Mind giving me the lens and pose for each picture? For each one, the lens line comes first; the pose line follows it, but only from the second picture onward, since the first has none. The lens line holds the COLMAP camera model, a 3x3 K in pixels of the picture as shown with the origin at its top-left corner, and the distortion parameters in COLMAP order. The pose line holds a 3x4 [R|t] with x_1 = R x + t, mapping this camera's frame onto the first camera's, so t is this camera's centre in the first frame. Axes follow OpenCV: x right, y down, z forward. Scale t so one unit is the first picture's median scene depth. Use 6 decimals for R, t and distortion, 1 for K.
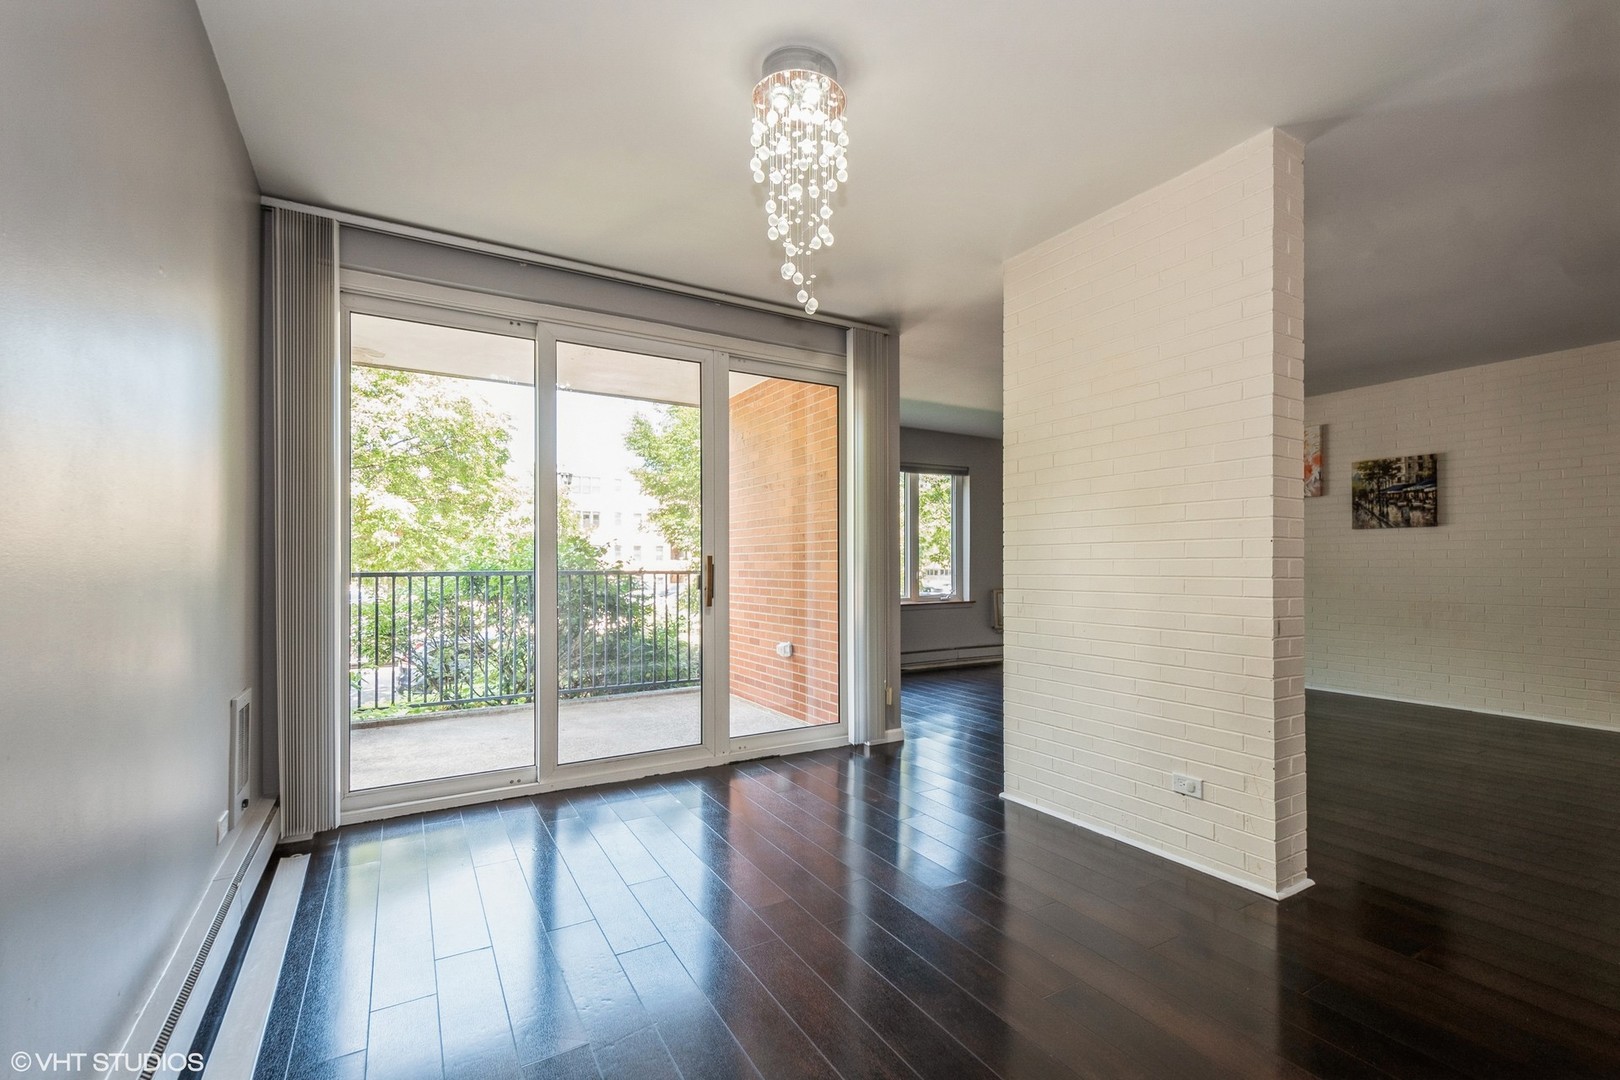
lens RADIAL K [[712.9, 0, 832.6], [0, 712.9, 564.6], [0, 0, 1]] dist [0.001107, 0.000059]
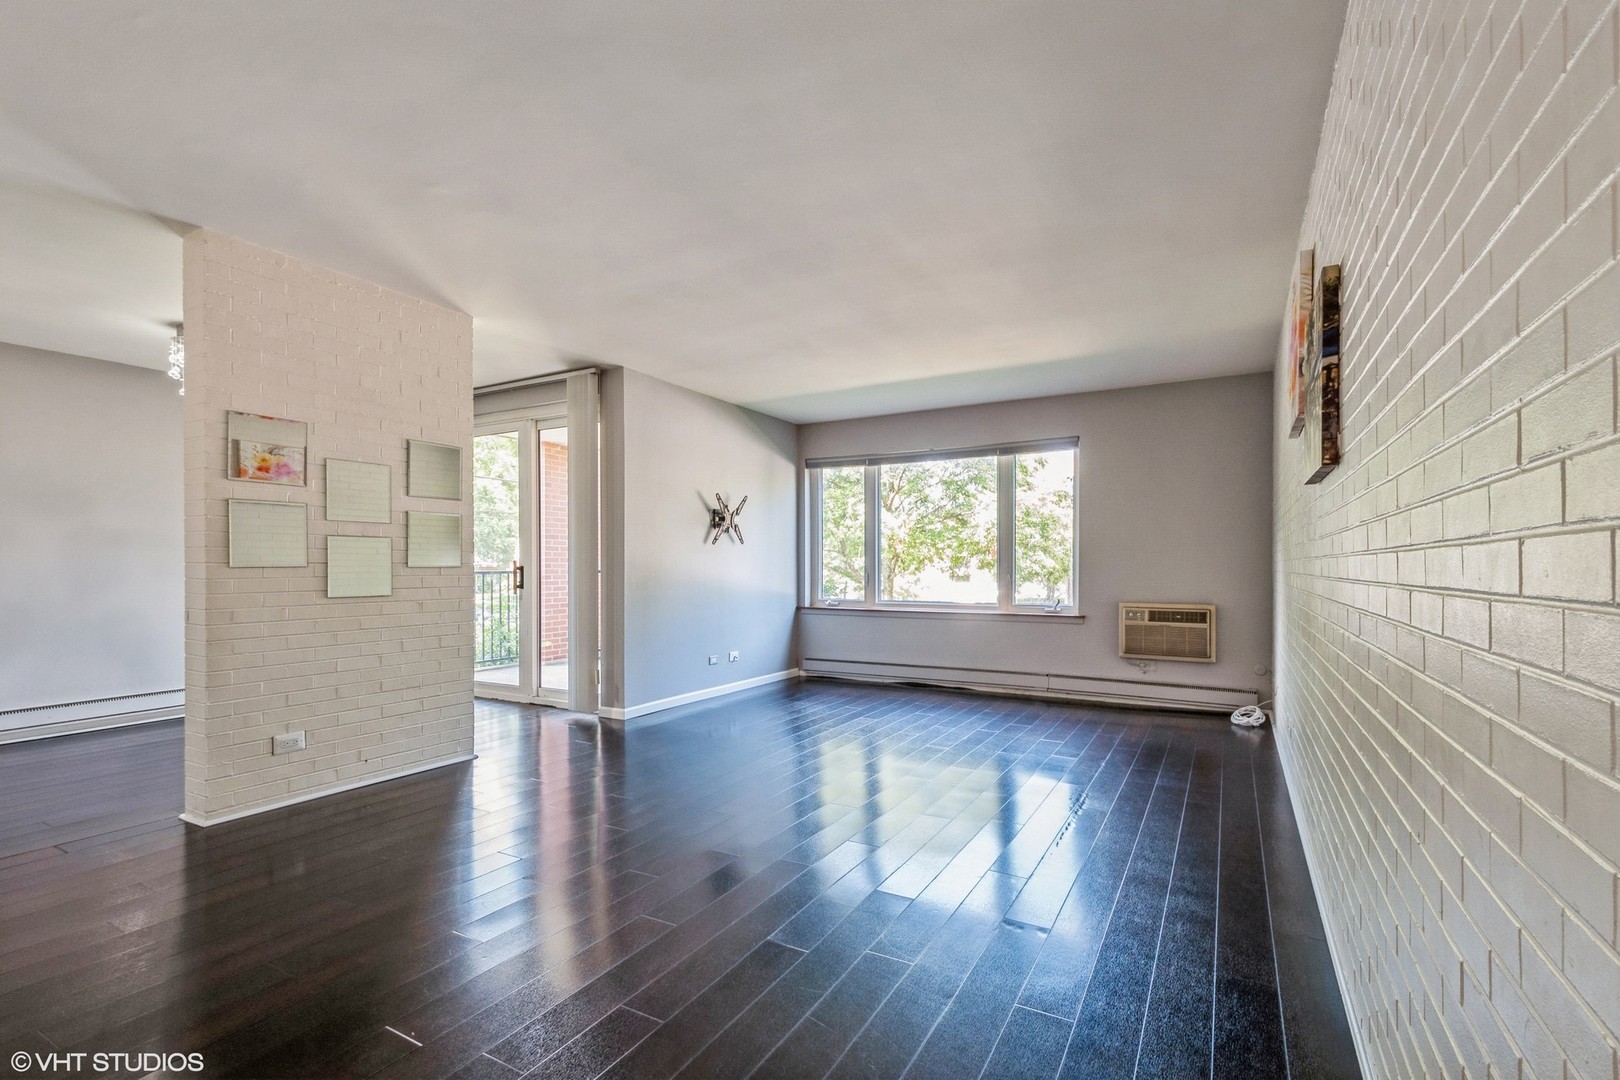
lens RADIAL K [[712.9, 0, 832.6], [0, 712.9, 564.6], [0, 0, 1]] dist [0.001107, 0.000059]
pose [[0.496601, 0.001584, -0.867977, 0.852327], [0.000774, 0.999997, 0.002268, -0.004401], [0.867978, -0.001798, 0.496599, 0.486830]]
